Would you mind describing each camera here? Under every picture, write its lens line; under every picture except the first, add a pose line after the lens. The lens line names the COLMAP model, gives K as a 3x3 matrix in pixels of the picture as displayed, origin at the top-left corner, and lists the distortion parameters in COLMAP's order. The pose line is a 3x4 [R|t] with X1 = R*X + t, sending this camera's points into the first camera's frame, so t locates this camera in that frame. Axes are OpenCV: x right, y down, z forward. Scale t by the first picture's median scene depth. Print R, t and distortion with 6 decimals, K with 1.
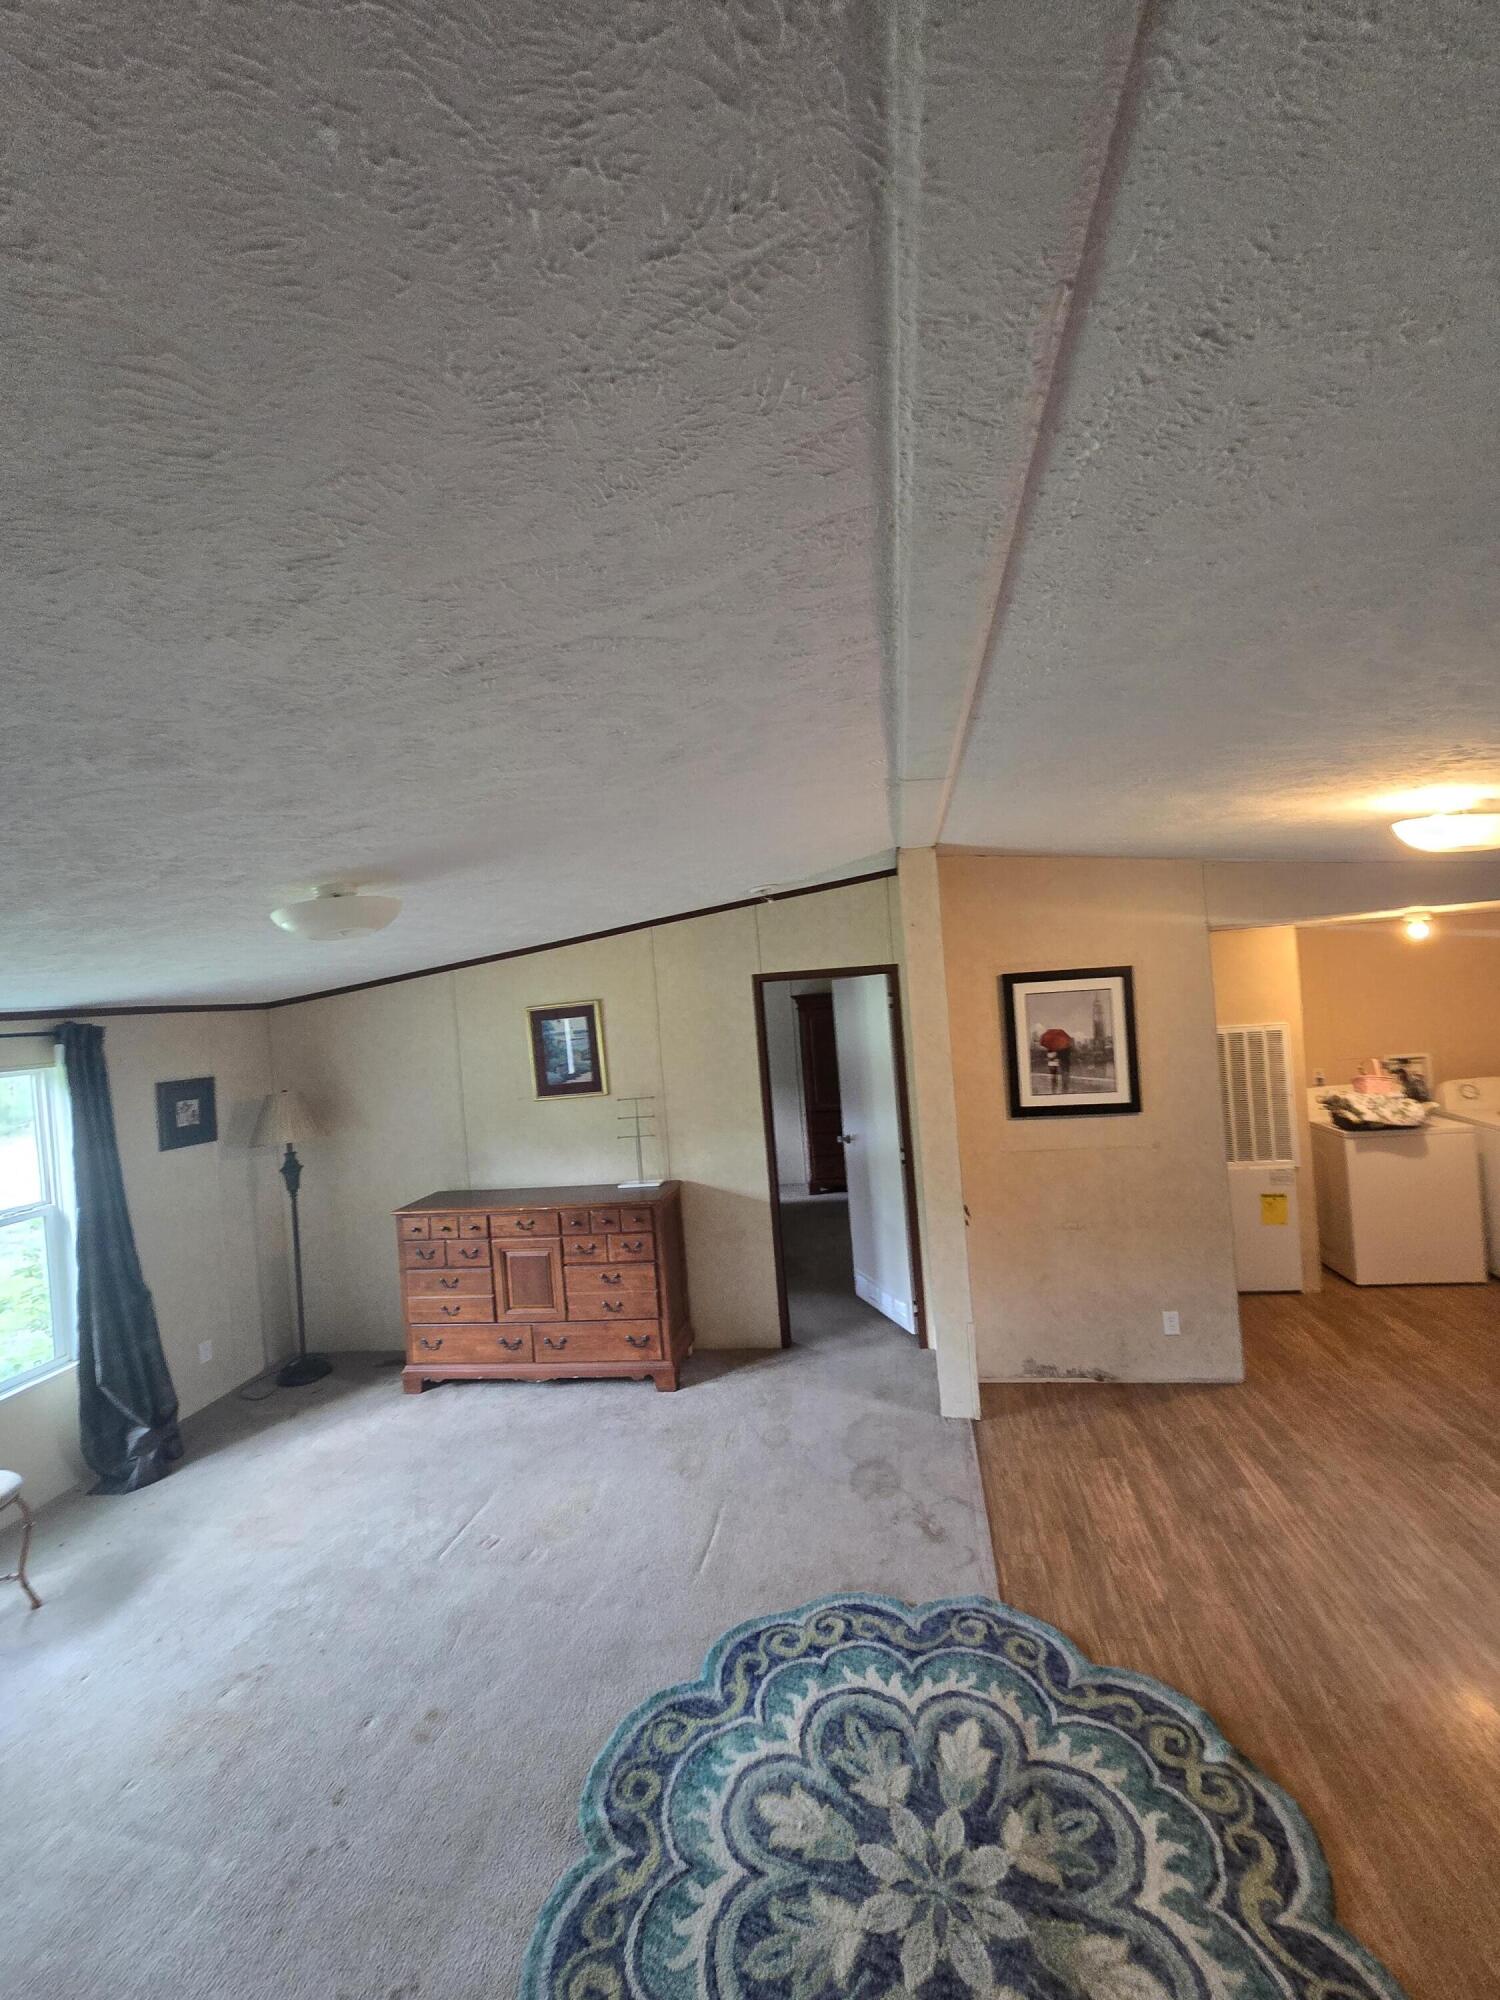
lens RADIAL K [[822.7, 0, 767.5], [0, 822.7, 997.6], [0, 0, 1]] dist [0.000957, 0.003014]
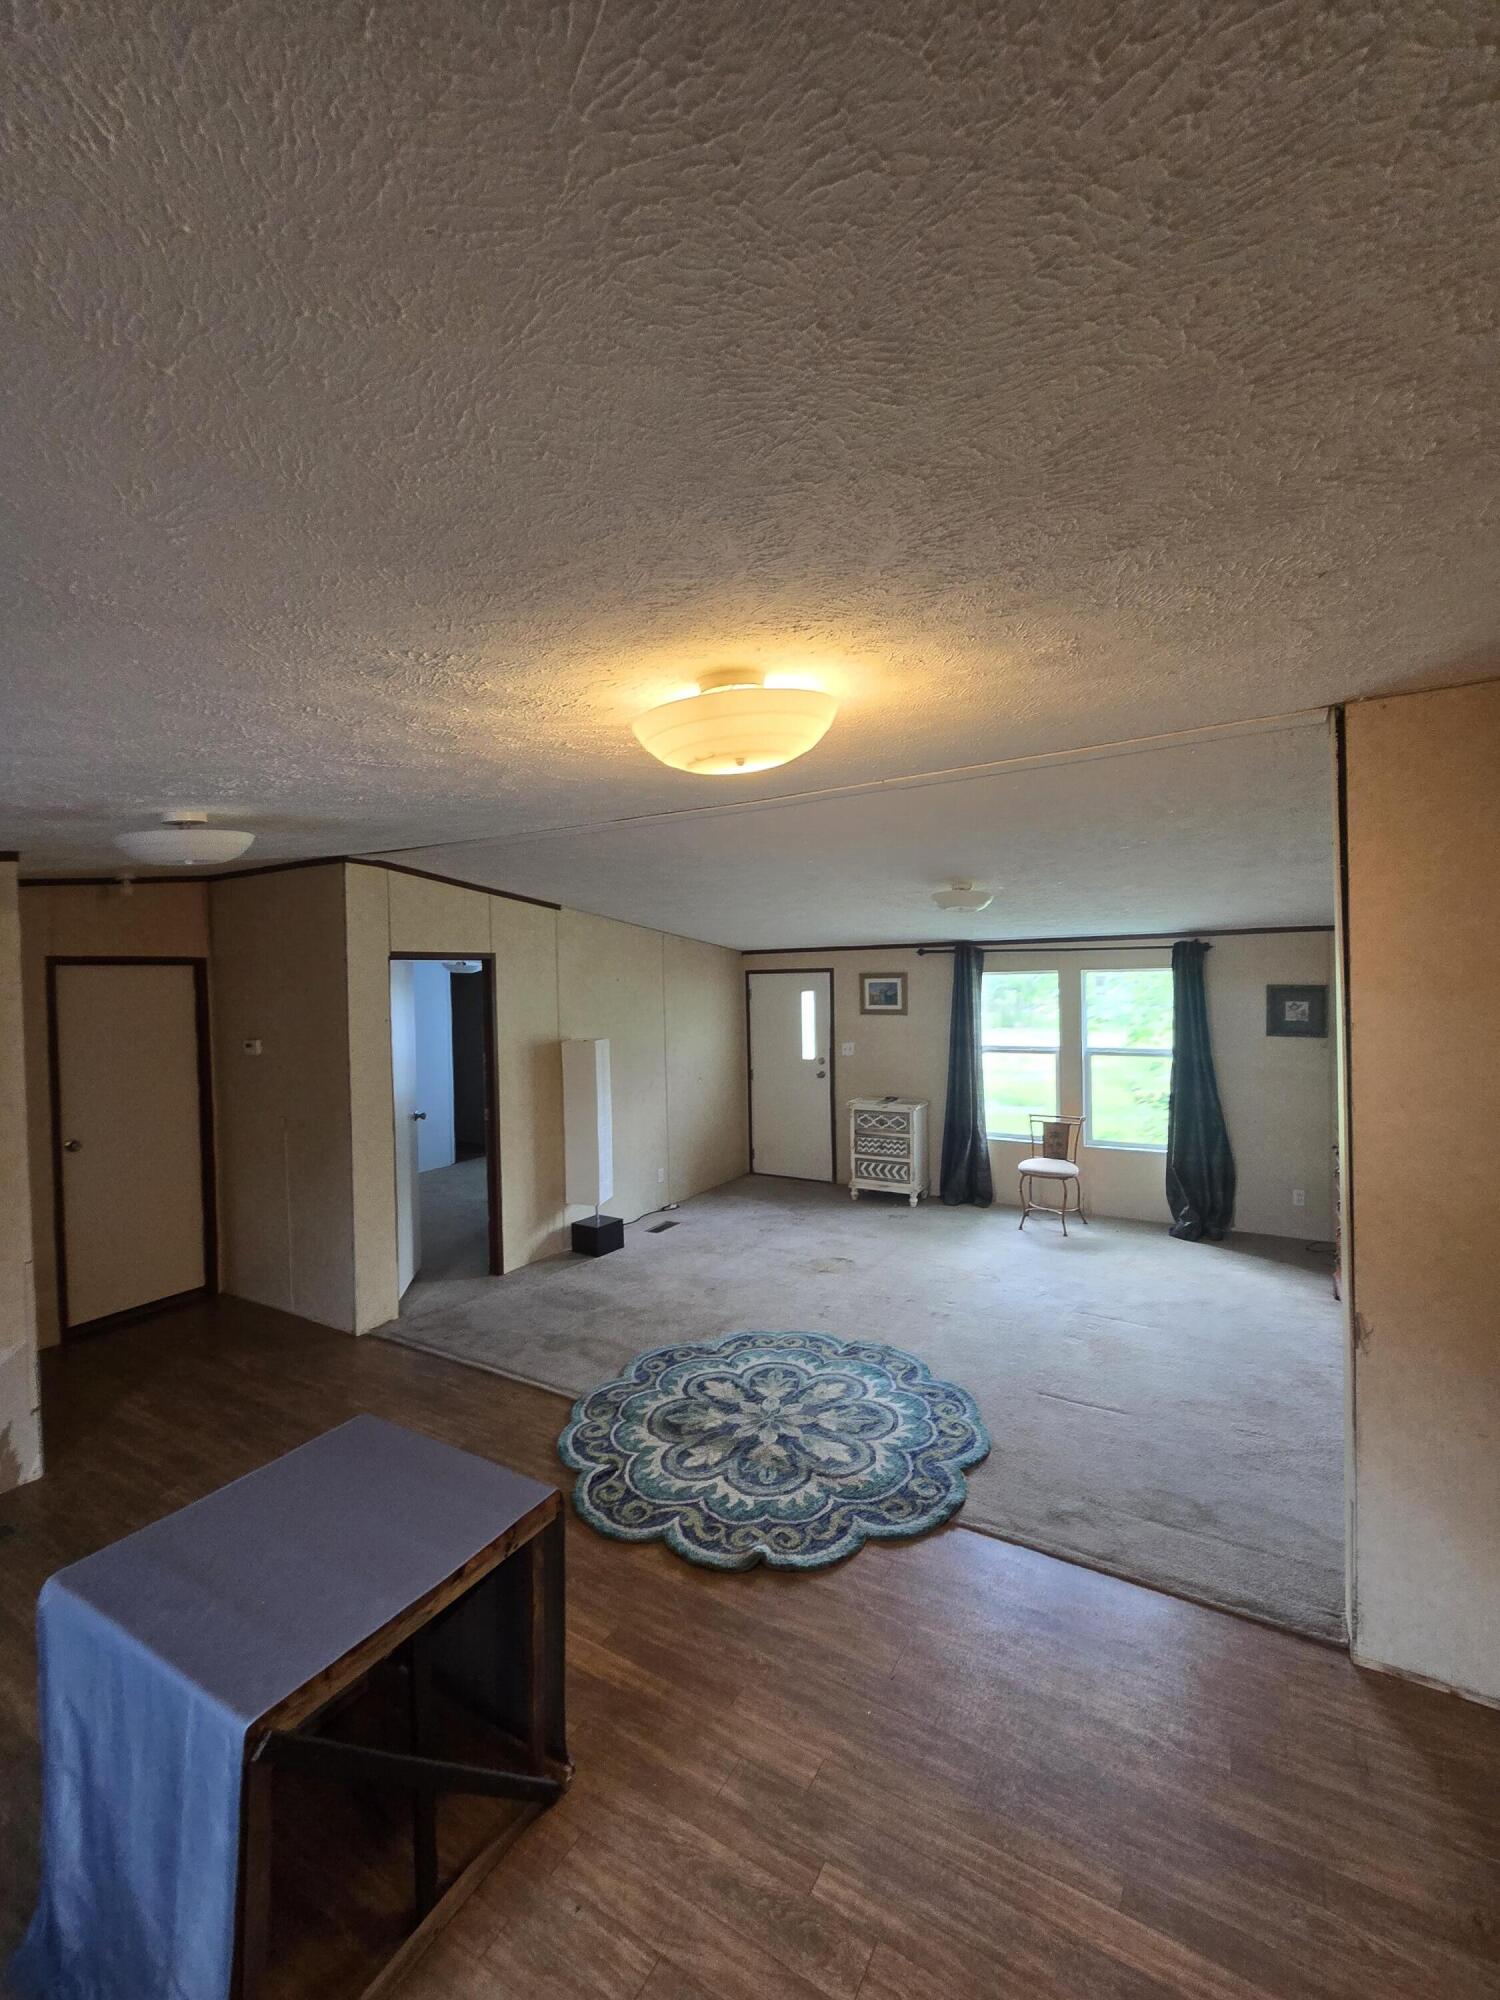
lens RADIAL K [[822.7, 0, 763.3], [0, 822.7, 995.8], [0, 0, 1]] dist [0.000957, 0.003014]
pose [[-0.359246, 0.102673, -0.927578, 1.711979], [0.050246, 0.994616, 0.090633, -0.091631], [0.931889, -0.014048, -0.362471, 1.521770]]
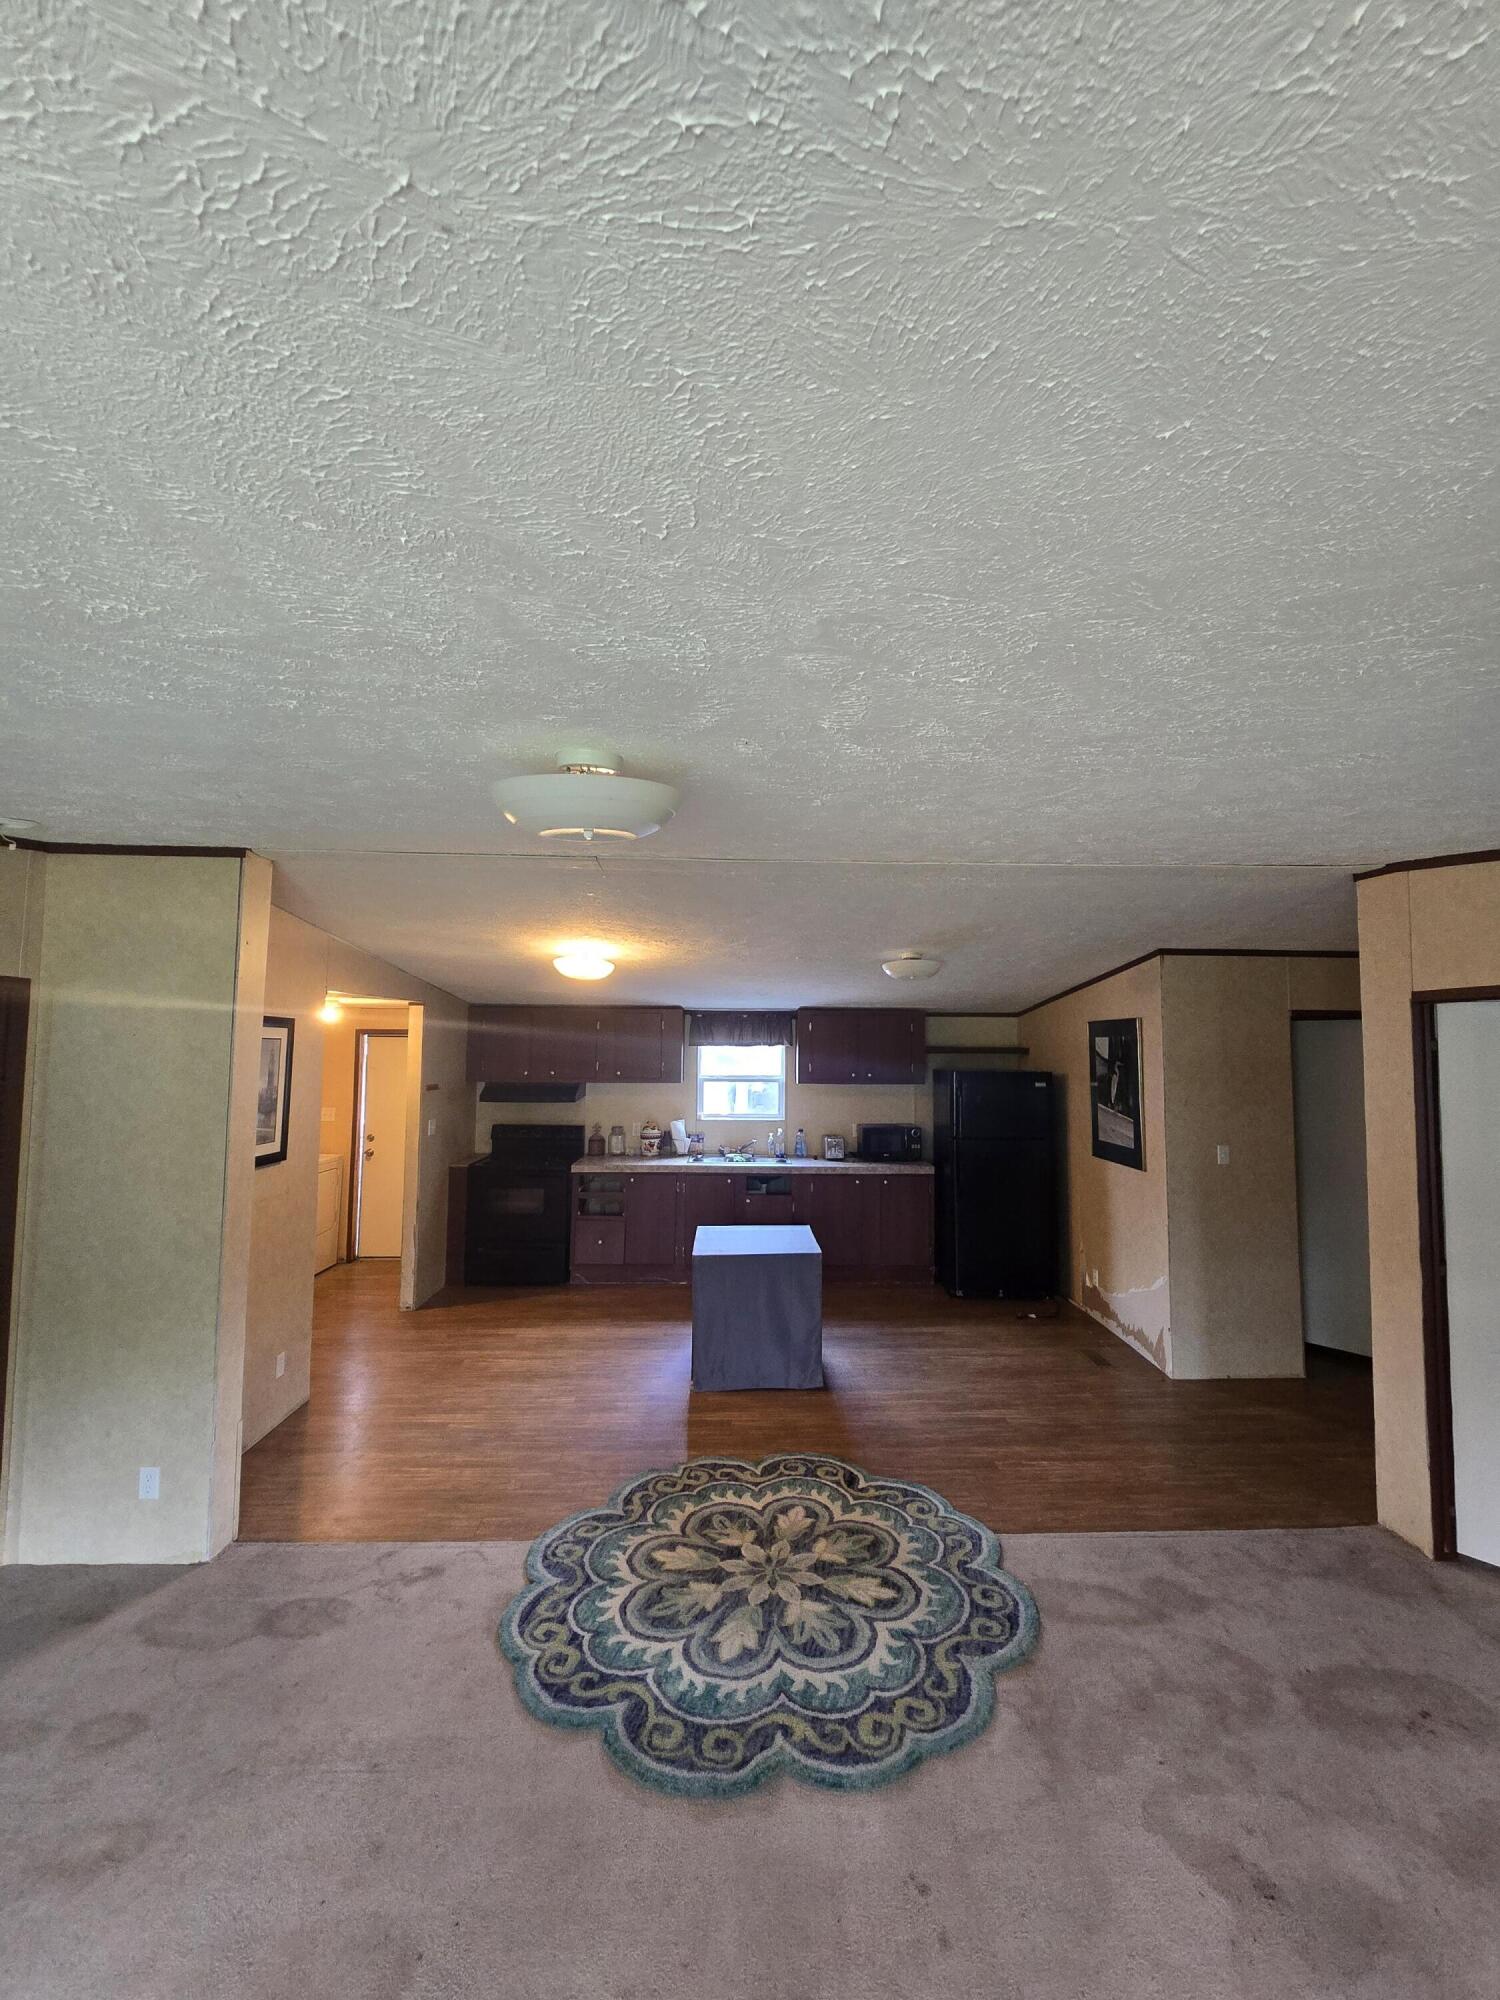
lens RADIAL K [[822.7, 0, 758.2], [0, 822.7, 994.6], [0, 0, 1]] dist [0.000957, 0.003014]
pose [[-0.185377, 0.135583, 0.973269, -1.350318], [0.007678, 0.990605, -0.136536, 0.157378], [-0.982638, -0.017837, -0.184676, 1.194373]]
